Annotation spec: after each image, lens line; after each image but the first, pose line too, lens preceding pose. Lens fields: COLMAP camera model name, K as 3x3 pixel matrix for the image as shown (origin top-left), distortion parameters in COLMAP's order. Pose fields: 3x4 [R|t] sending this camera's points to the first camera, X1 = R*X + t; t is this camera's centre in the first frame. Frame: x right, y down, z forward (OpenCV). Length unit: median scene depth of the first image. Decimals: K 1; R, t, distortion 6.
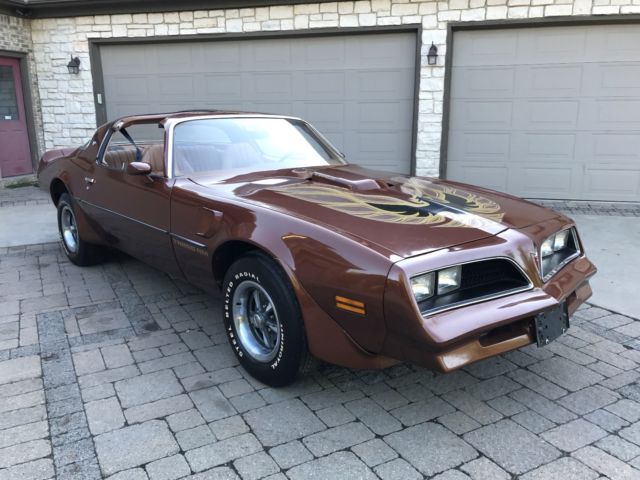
lens RADIAL K [[527.9, 0, 315.3], [0, 527.9, 240.7], [0, 0, 1]] dist [0.030993, -0.033453]
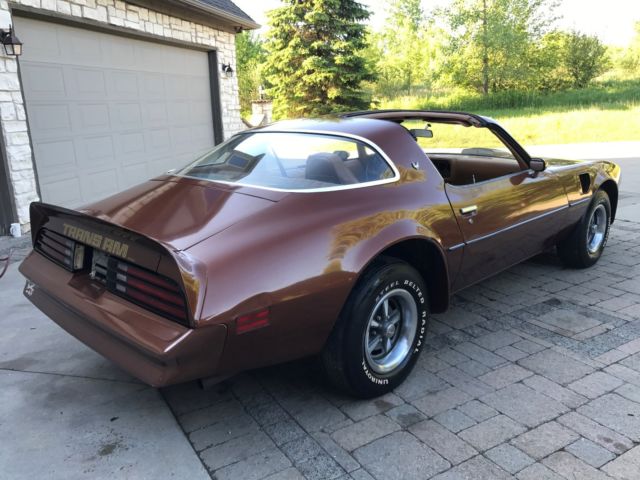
lens RADIAL K [[527.9, 0, 319.1], [0, 527.9, 240.5], [0, 0, 1]] dist [0.030993, -0.033453]
pose [[-0.054632, -0.249772, 0.966762, -0.600017], [0.264888, 0.929892, 0.255216, -0.167394], [-0.962730, 0.270027, 0.015360, 0.646183]]
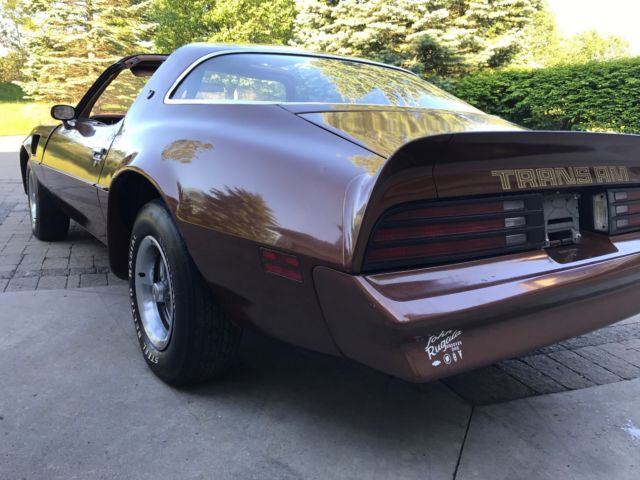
lens RADIAL K [[527.9, 0, 316.6], [0, 527.9, 236.0], [0, 0, 1]] dist [0.030993, -0.033453]
pose [[-0.992577, -0.060591, 0.105452, -0.216619], [-0.008924, 0.901009, 0.433708, -0.190081], [-0.121293, 0.429547, -0.894862, 0.982019]]
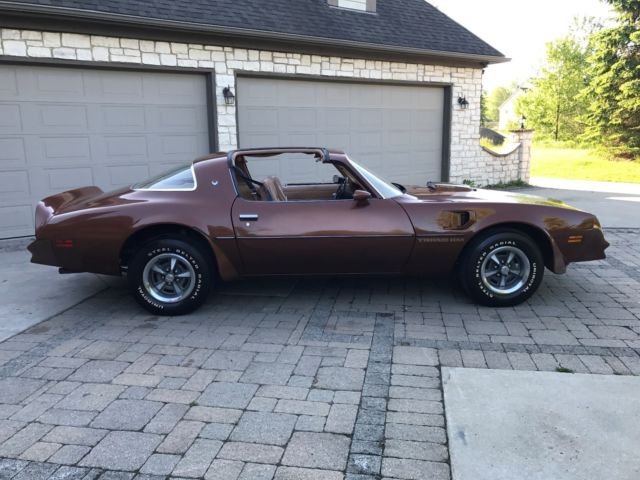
lens RADIAL K [[527.9, 0, 318.2], [0, 527.9, 245.1], [0, 0, 1]] dist [0.030993, -0.033453]
pose [[0.621495, -0.168297, 0.765127, -0.618908], [0.199807, 0.978406, 0.052911, -0.046649], [-0.757509, 0.119994, 0.641702, 0.128172]]
